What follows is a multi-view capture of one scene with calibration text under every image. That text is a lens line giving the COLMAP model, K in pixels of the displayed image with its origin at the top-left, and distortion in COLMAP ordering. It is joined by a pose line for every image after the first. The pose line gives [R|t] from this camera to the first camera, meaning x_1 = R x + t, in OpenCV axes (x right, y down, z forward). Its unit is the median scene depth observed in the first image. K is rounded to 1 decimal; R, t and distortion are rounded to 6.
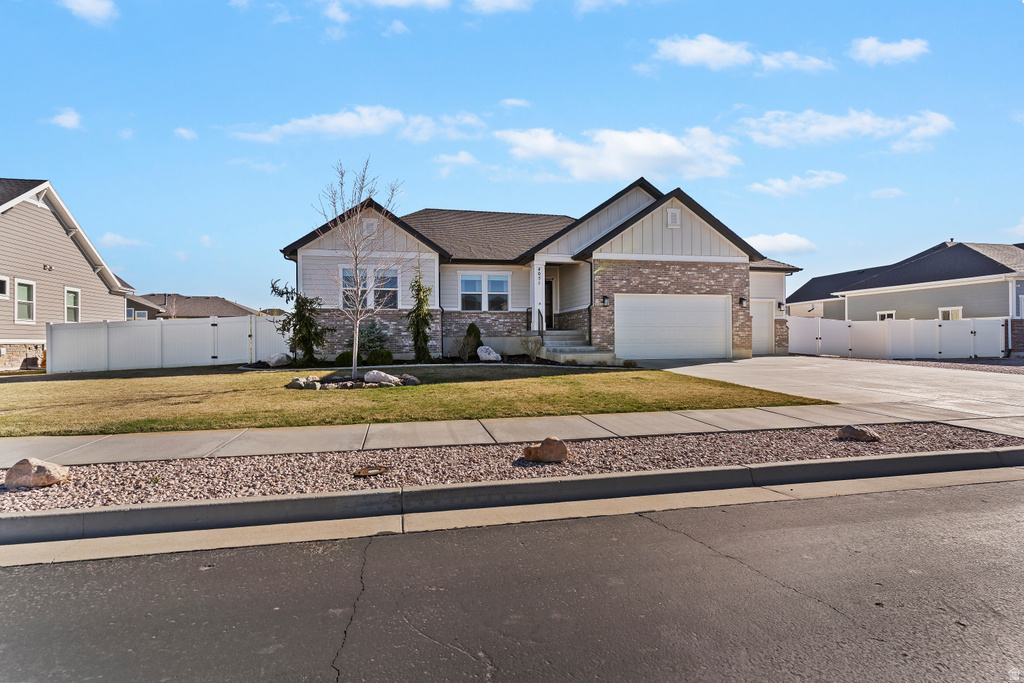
lens RADIAL K [[496.2, 0, 494.9], [0, 496.2, 343.9], [0, 0, 1]] dist [0.001365, -0.000212]
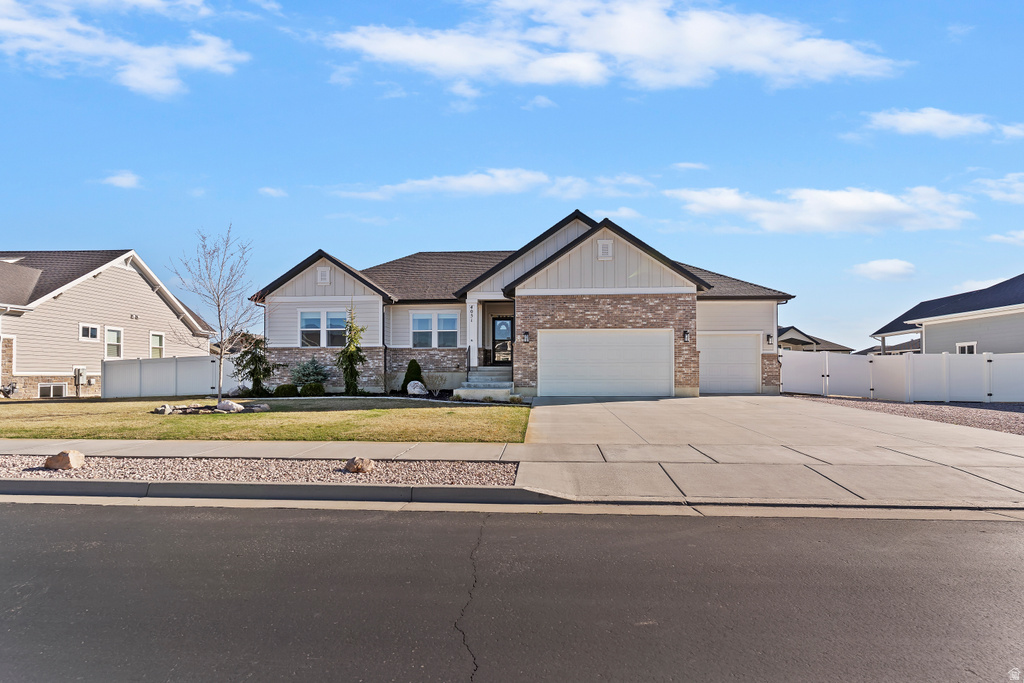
lens RADIAL K [[500.7, 0, 515.9], [0, 500.7, 370.3], [0, 0, 1]] dist [0.009256, 0.000402]
pose [[0.960362, 0.004106, -0.278726, 0.462402], [-0.008578, 0.999853, -0.014826, -0.004151], [0.278624, 0.016630, 0.960256, 0.023964]]
